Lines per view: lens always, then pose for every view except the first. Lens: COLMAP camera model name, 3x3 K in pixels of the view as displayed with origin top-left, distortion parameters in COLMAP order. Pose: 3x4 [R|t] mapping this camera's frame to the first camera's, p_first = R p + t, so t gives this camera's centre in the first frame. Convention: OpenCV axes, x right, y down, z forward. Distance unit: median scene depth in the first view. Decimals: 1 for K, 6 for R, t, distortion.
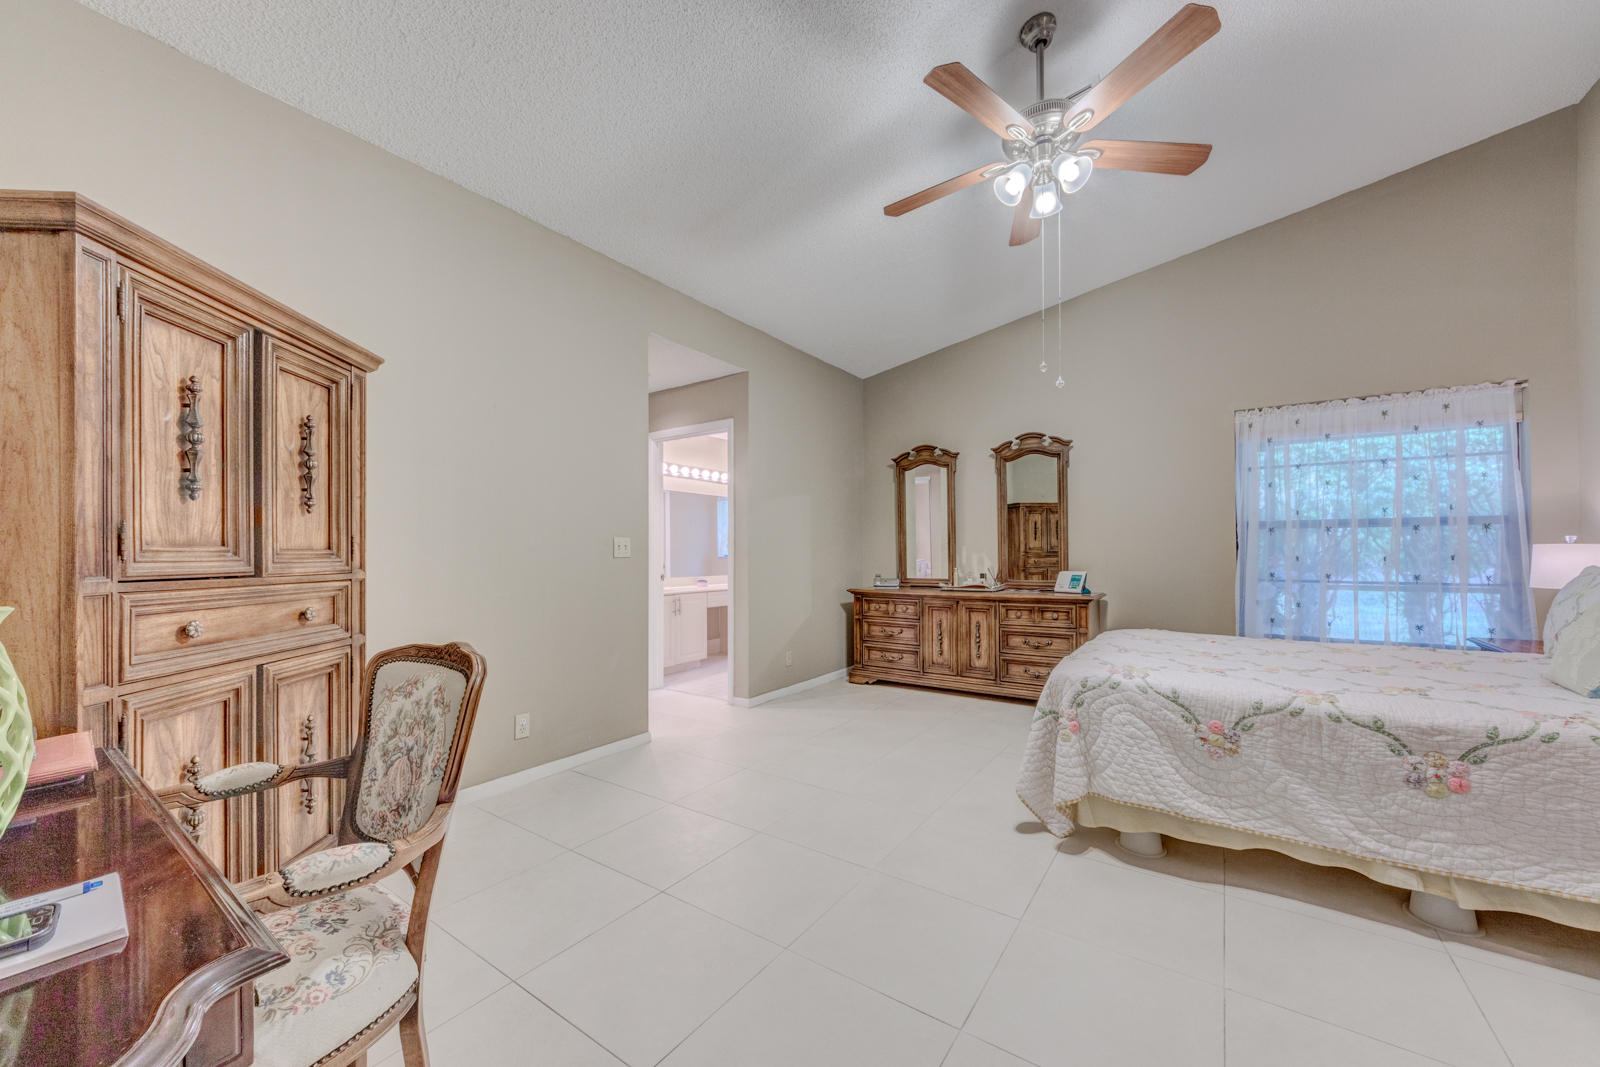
lens RADIAL K [[608.6, 0, 808.2], [0, 608.6, 551.6], [0, 0, 1]] dist [-0.001037, -0.000264]
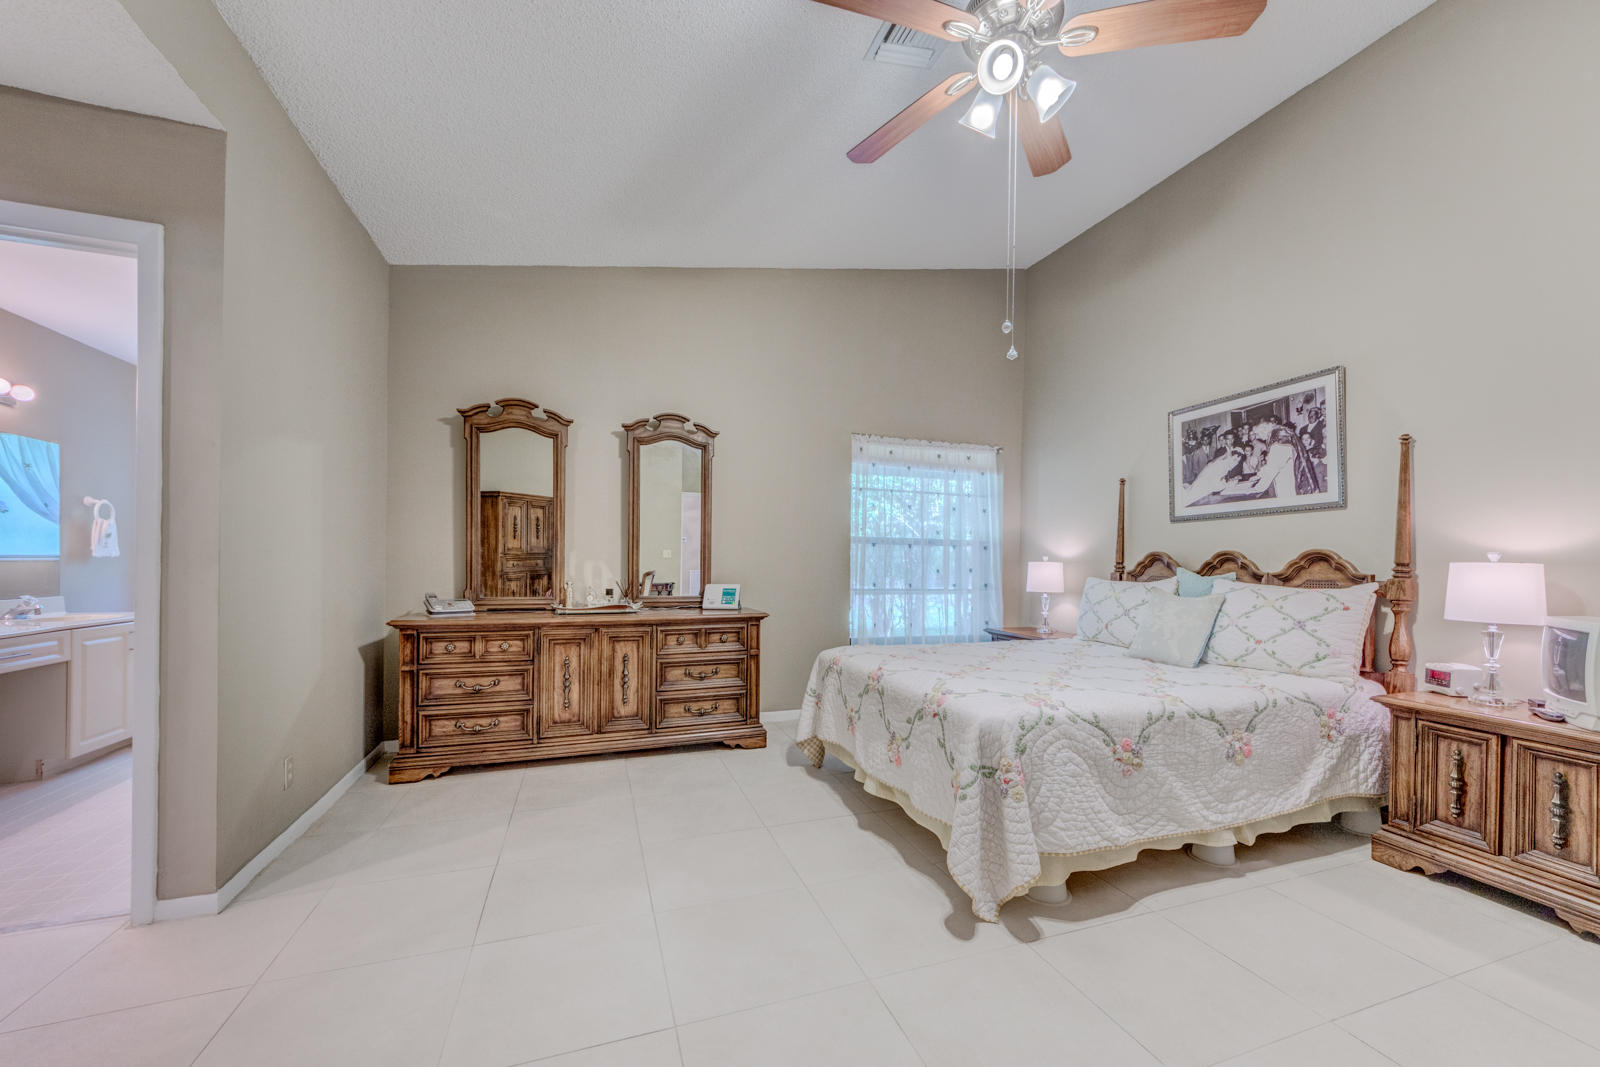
lens RADIAL K [[613.4, 0, 796.7], [0, 613.4, 568.5], [0, 0, 1]] dist [0.012256, -0.000584]
pose [[0.571136, 0.003942, 0.820846, -0.214524], [-0.017617, 0.999817, 0.007457, 0.001405], [-0.820667, -0.018719, 0.571101, 0.404353]]
